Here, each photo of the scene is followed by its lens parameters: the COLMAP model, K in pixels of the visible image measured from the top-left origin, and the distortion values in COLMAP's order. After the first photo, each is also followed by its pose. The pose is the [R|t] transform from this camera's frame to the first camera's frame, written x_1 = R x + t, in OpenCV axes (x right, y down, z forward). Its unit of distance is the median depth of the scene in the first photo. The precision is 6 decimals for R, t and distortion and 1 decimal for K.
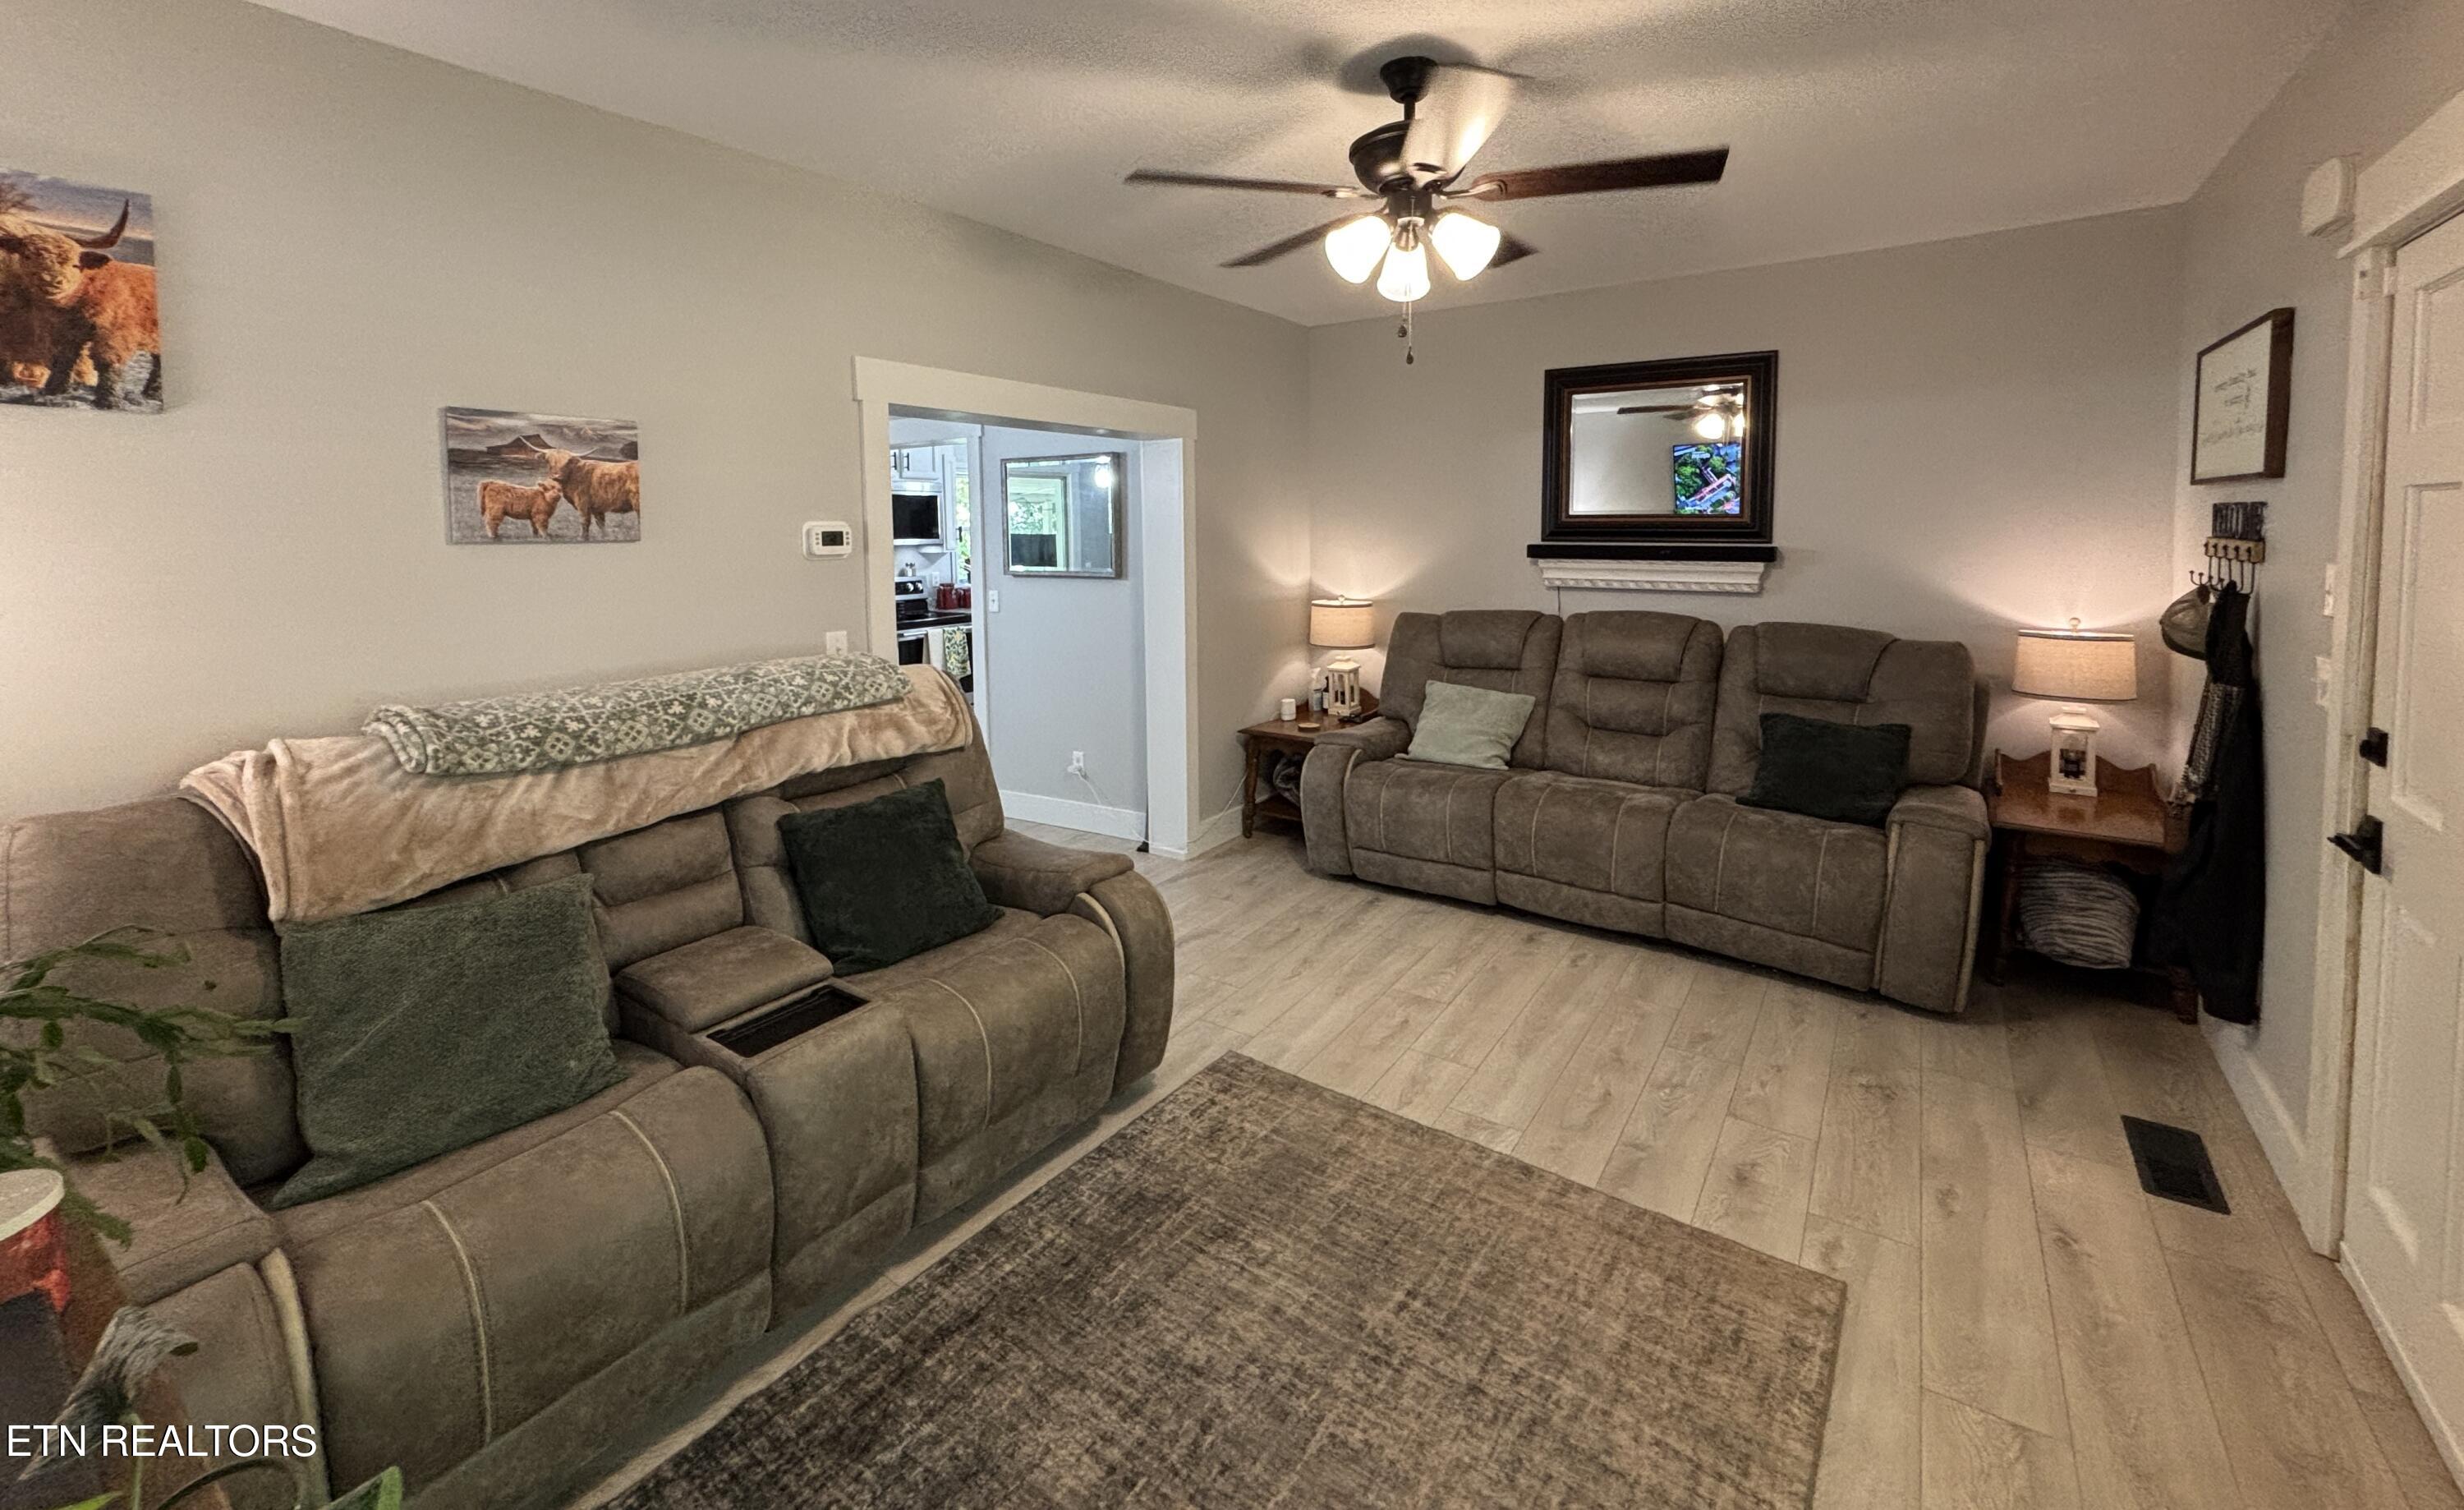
lens RADIAL K [[966.3, 0, 1232.0], [0, 966.3, 755.0], [0, 0, 1]] dist [0.000043, 0.000020]
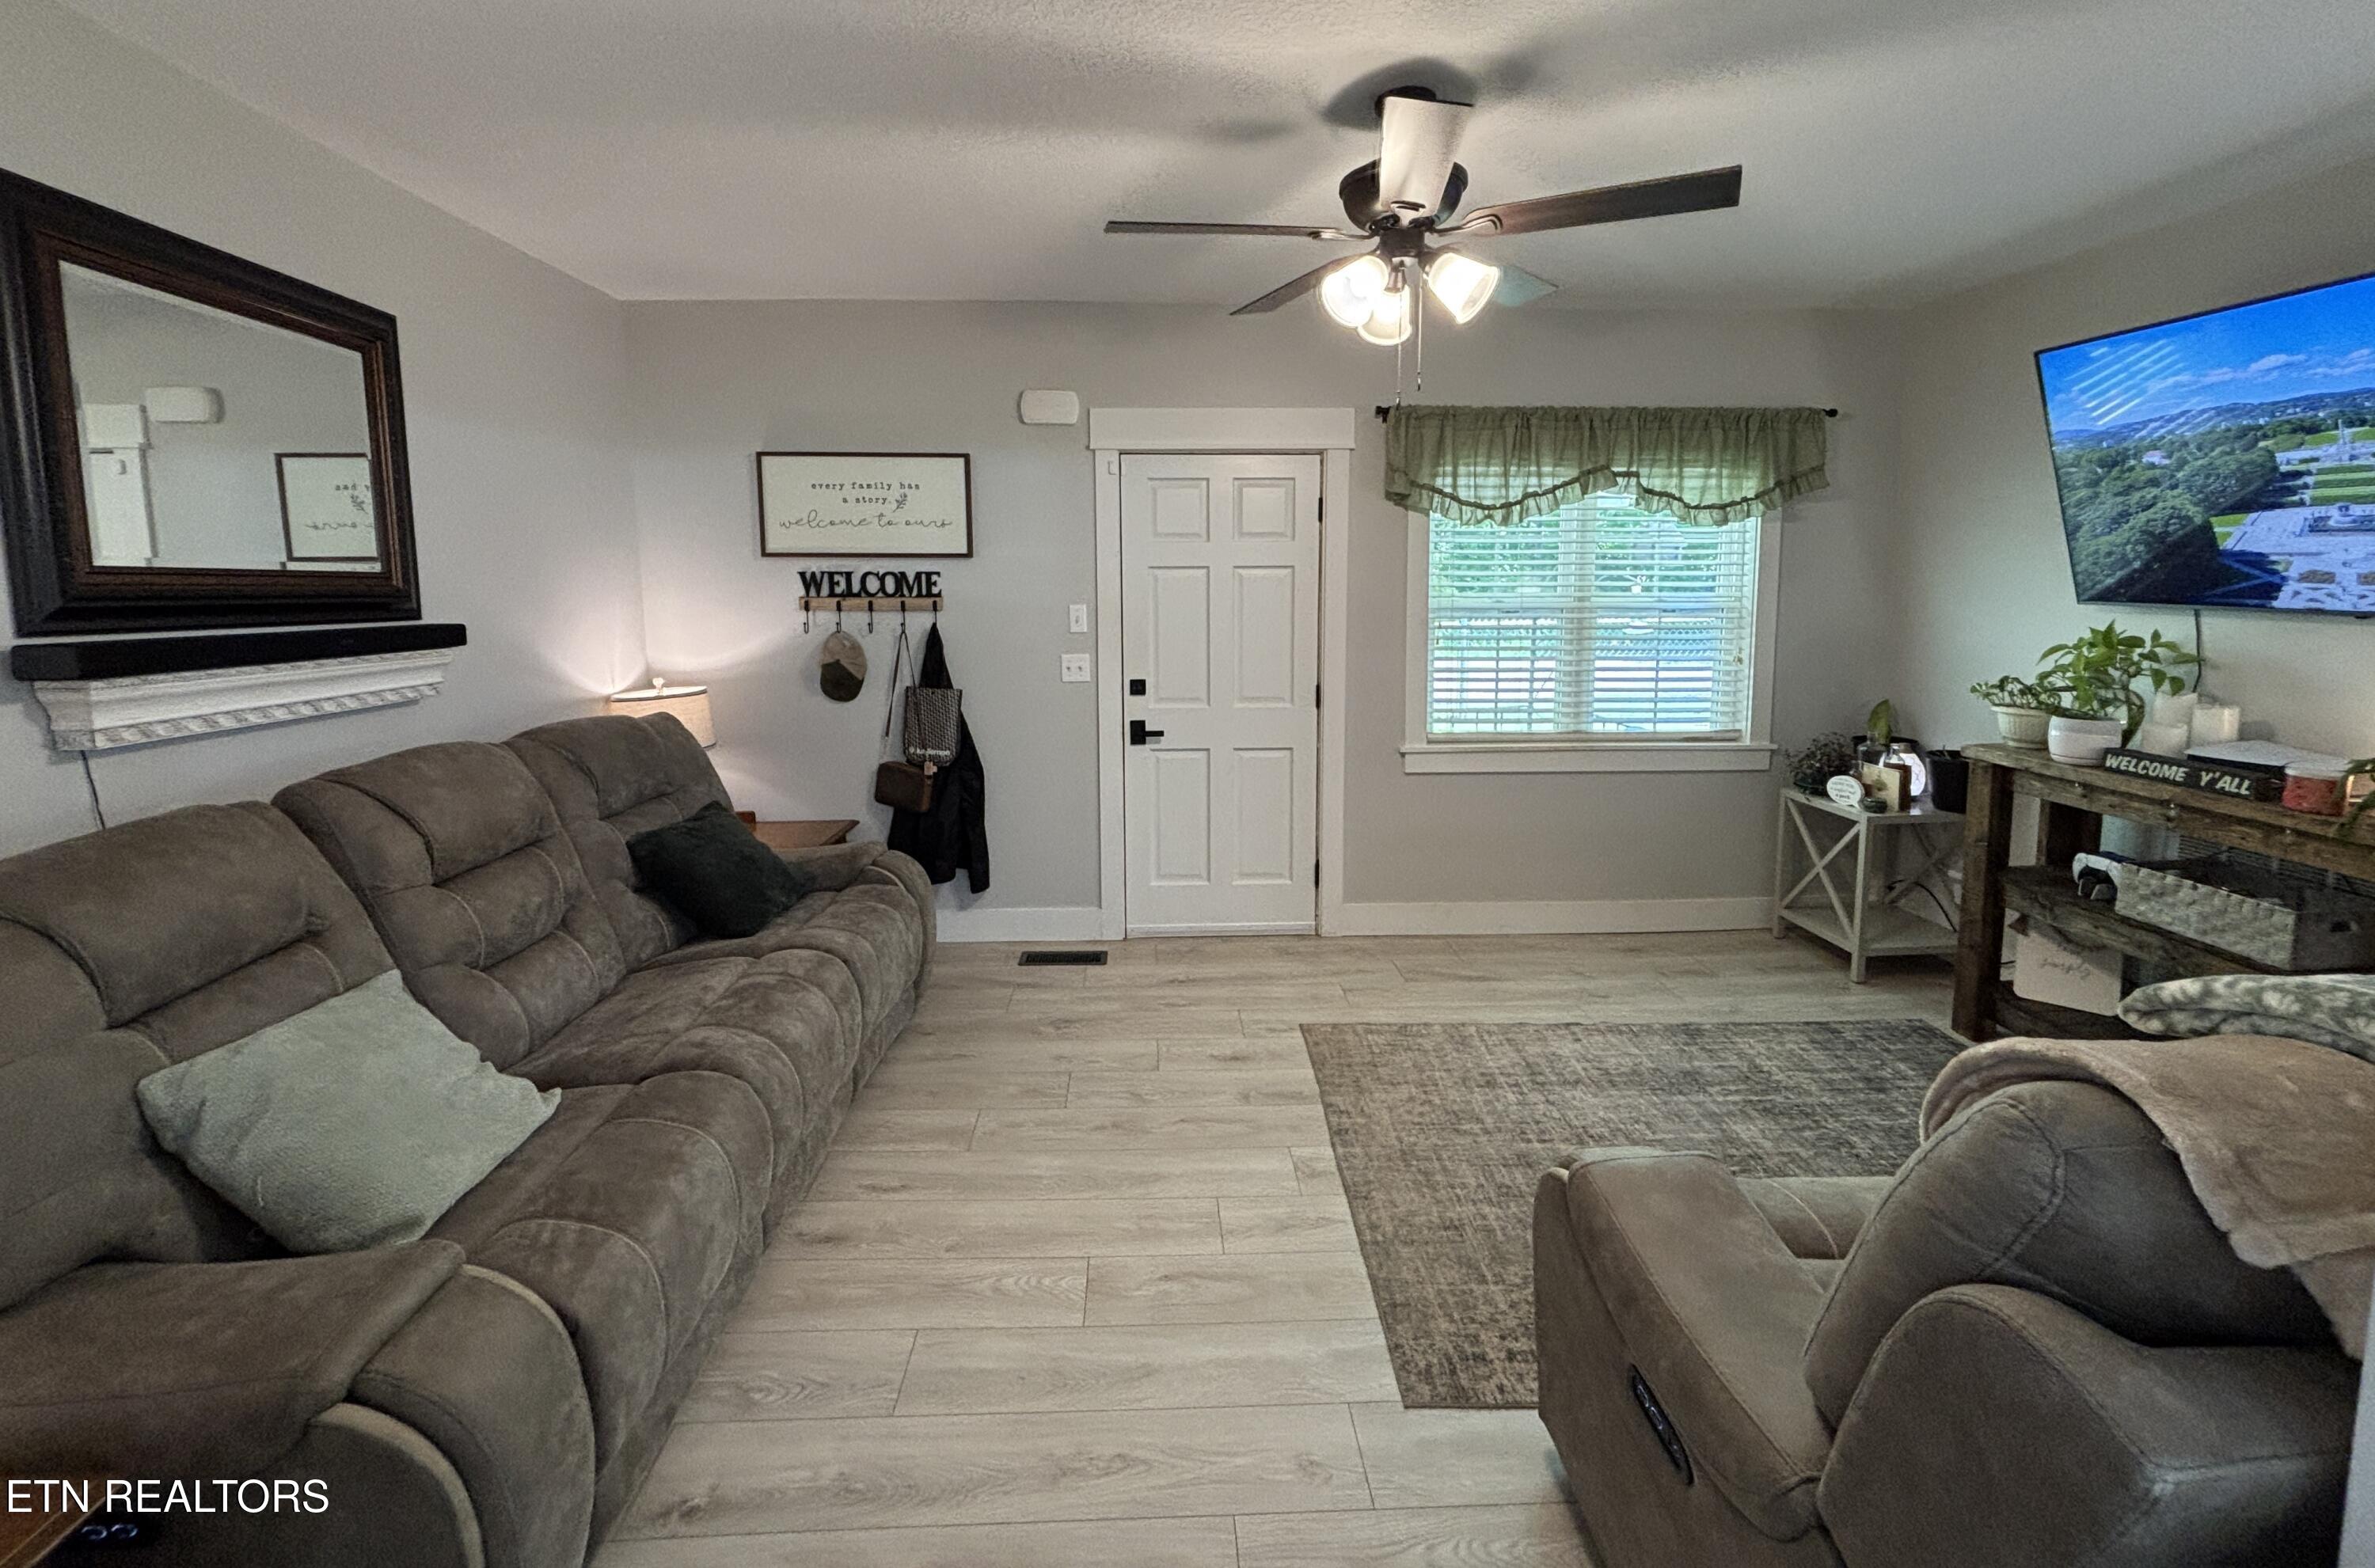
lens RADIAL K [[966.5, 0, 1184.5], [0, 966.5, 778.8], [0, 0, 1]] dist [-0.000164, -0.000007]
pose [[-0.606624, -0.149843, 0.780740, -0.436540], [0.192952, 0.924960, 0.327443, -0.389198], [-0.771218, 0.349280, -0.532190, 1.654293]]
